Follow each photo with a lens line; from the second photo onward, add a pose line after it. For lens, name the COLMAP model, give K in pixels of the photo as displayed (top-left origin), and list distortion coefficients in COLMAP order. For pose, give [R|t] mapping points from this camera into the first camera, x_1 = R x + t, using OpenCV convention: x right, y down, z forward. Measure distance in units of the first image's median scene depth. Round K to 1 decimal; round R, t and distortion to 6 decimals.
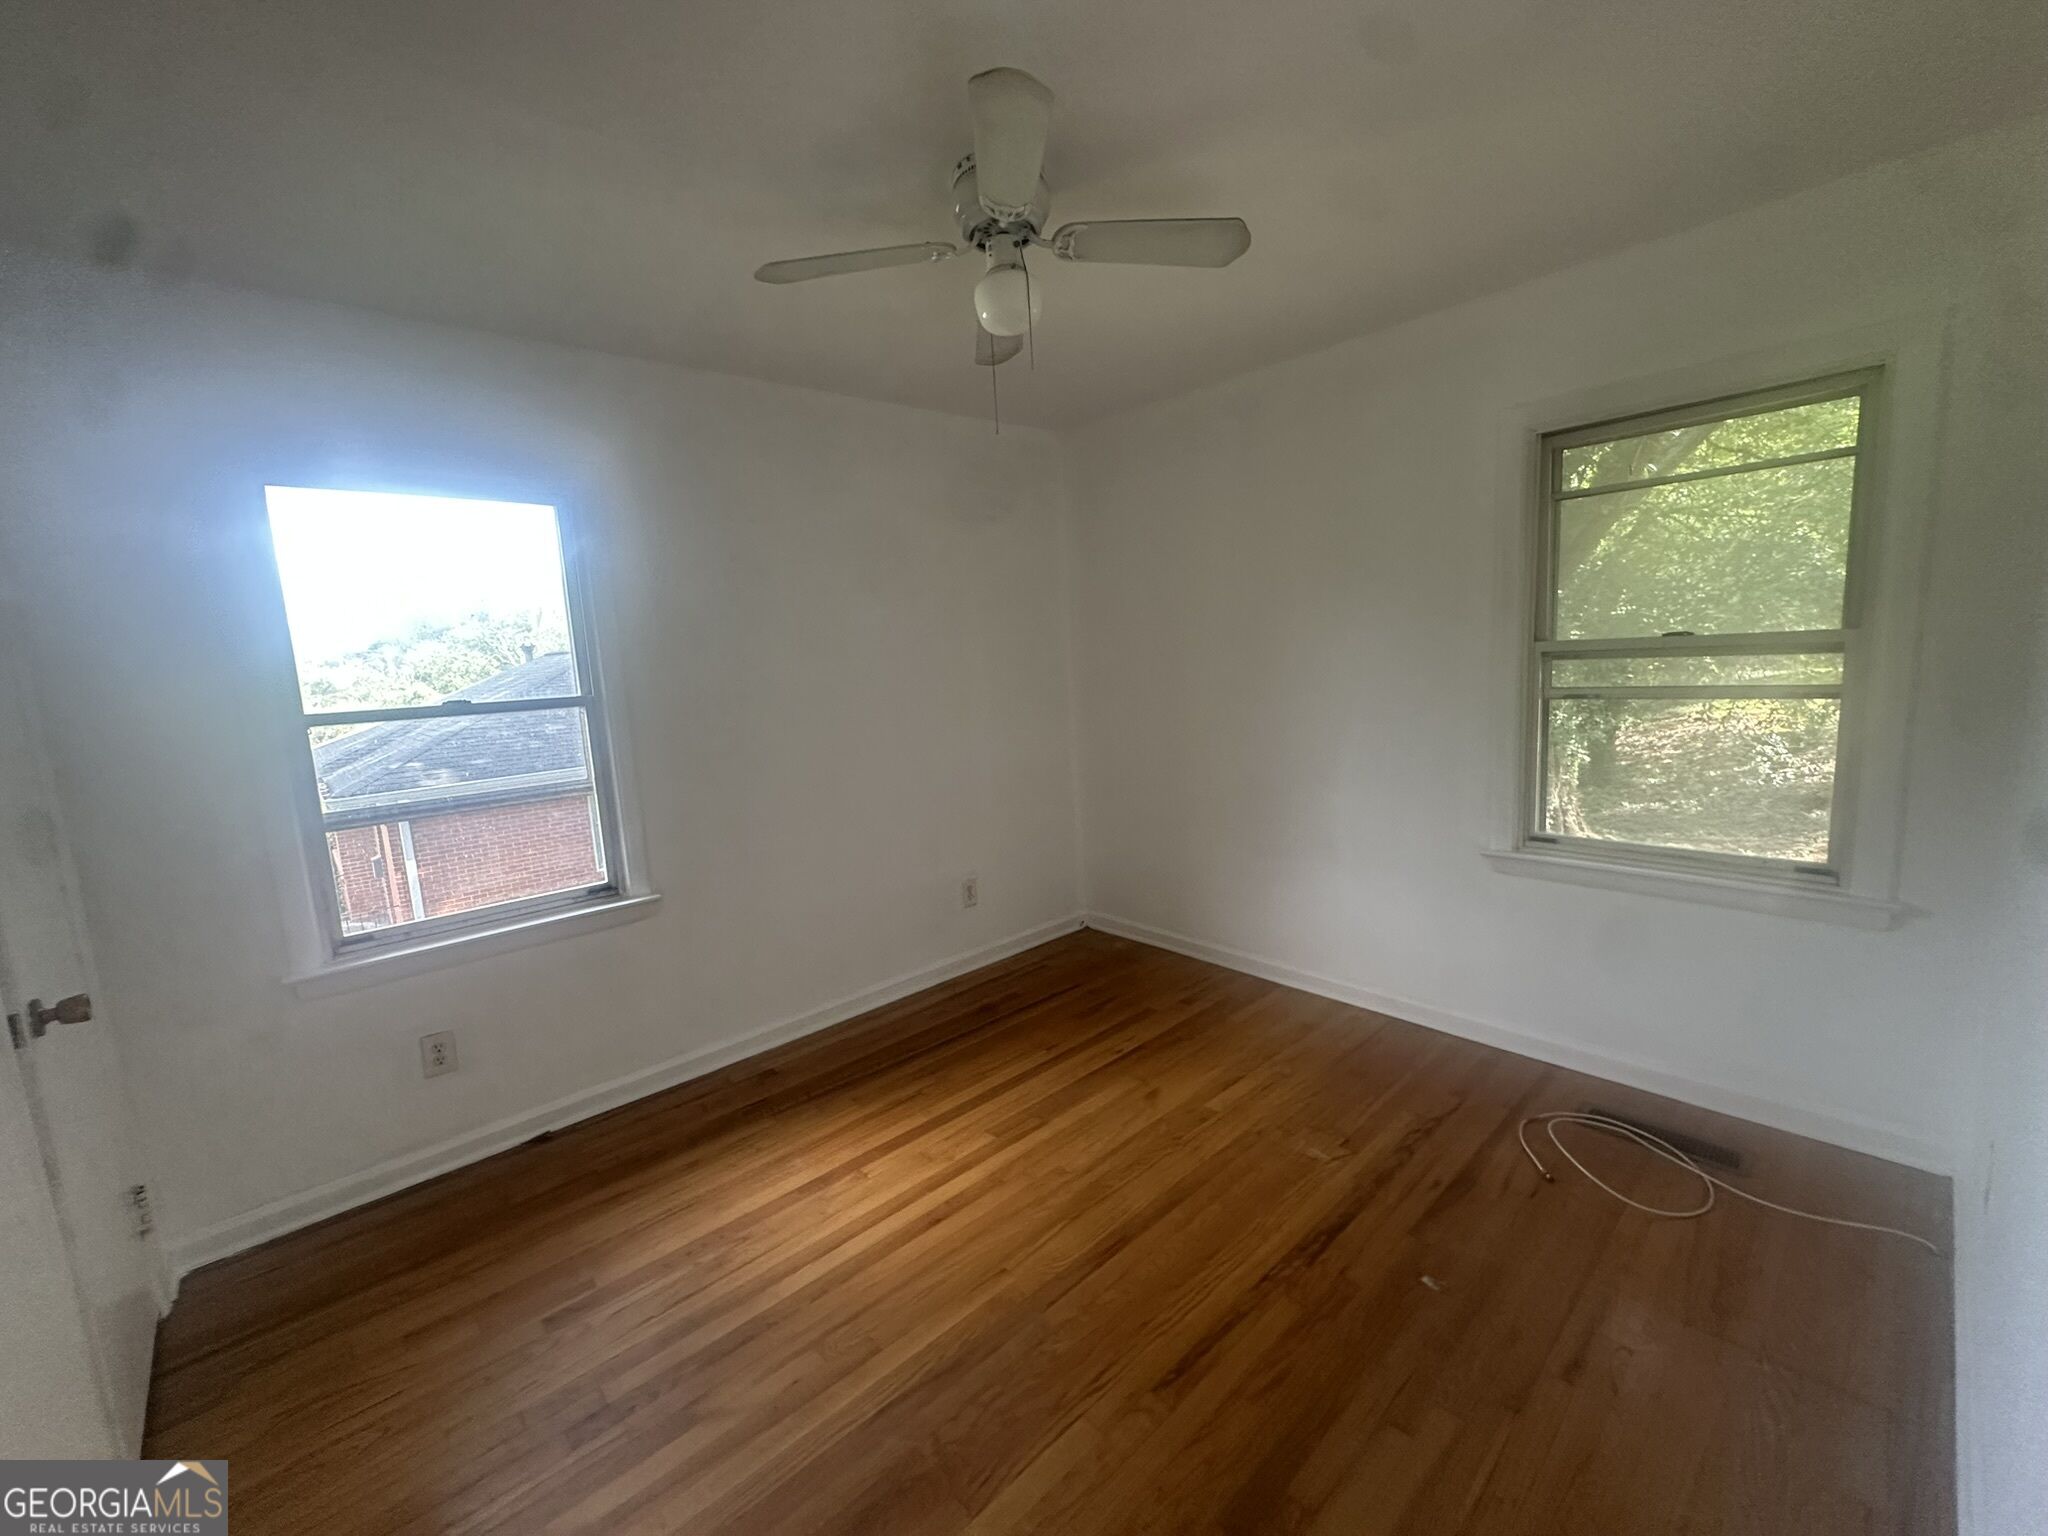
lens RADIAL K [[817.9, 0, 1024.0], [0, 817.9, 768.0], [0, 0, 1]] dist [-0.002911, 0.000269]
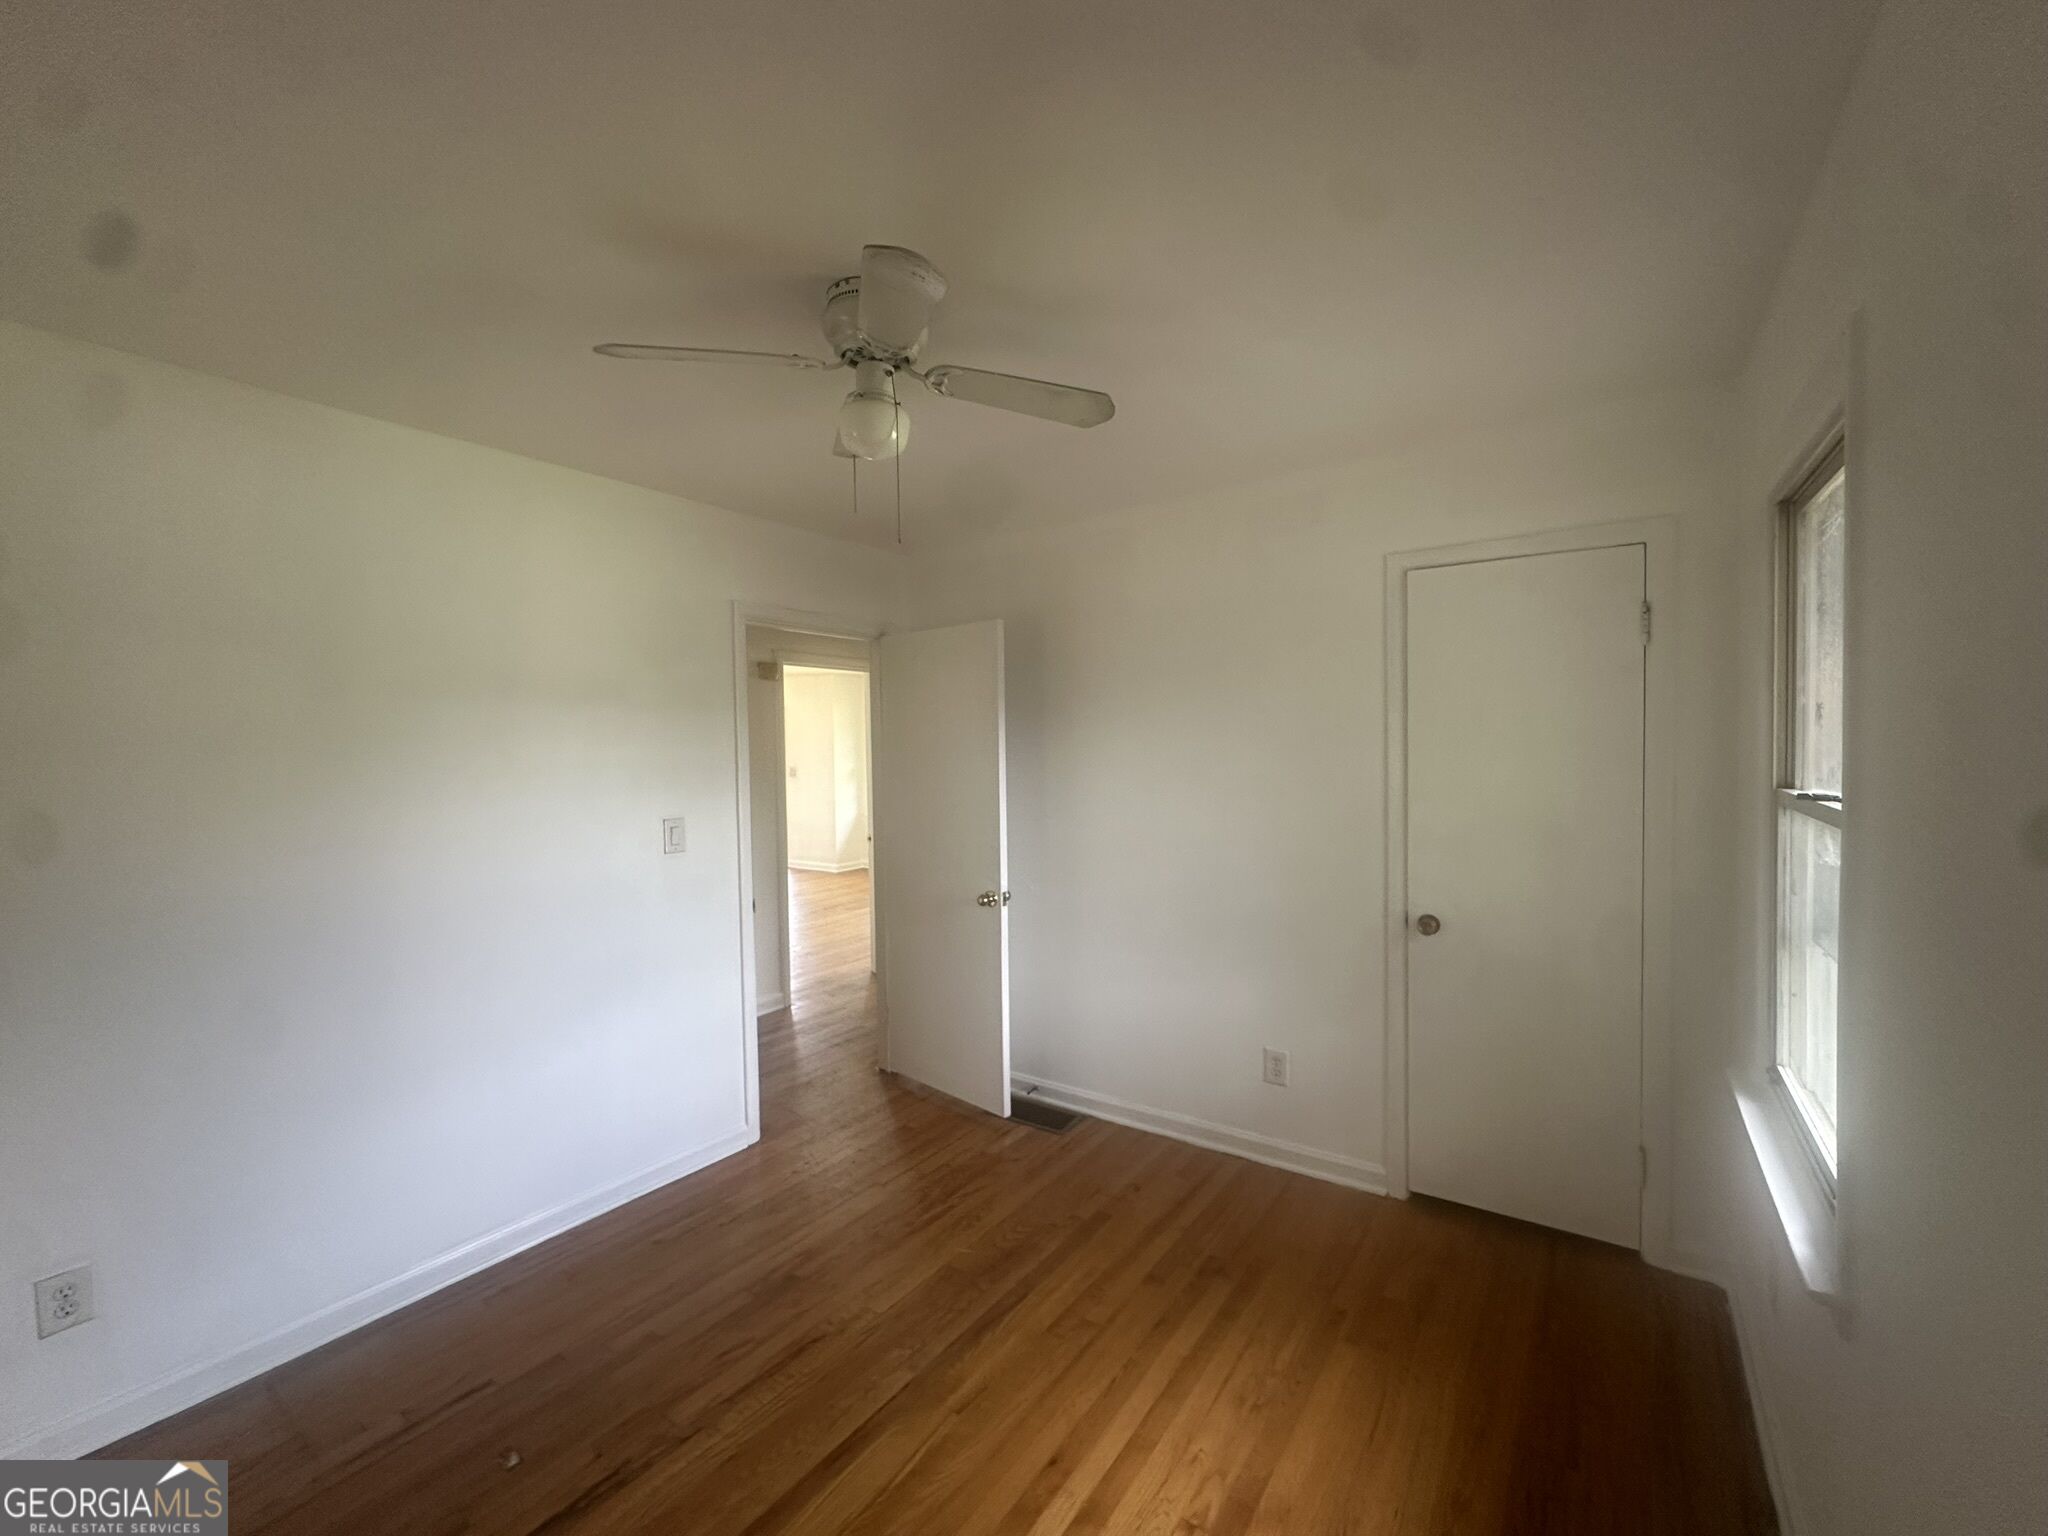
lens RADIAL K [[817.9, 0, 1024.0], [0, 817.9, 768.0], [0, 0, 1]] dist [-0.002911, 0.000269]
pose [[-0.973005, 0.086009, -0.214157, 0.040036], [0.046743, 0.982172, 0.182083, -0.304402], [0.226000, 0.167157, -0.959678, 1.824435]]
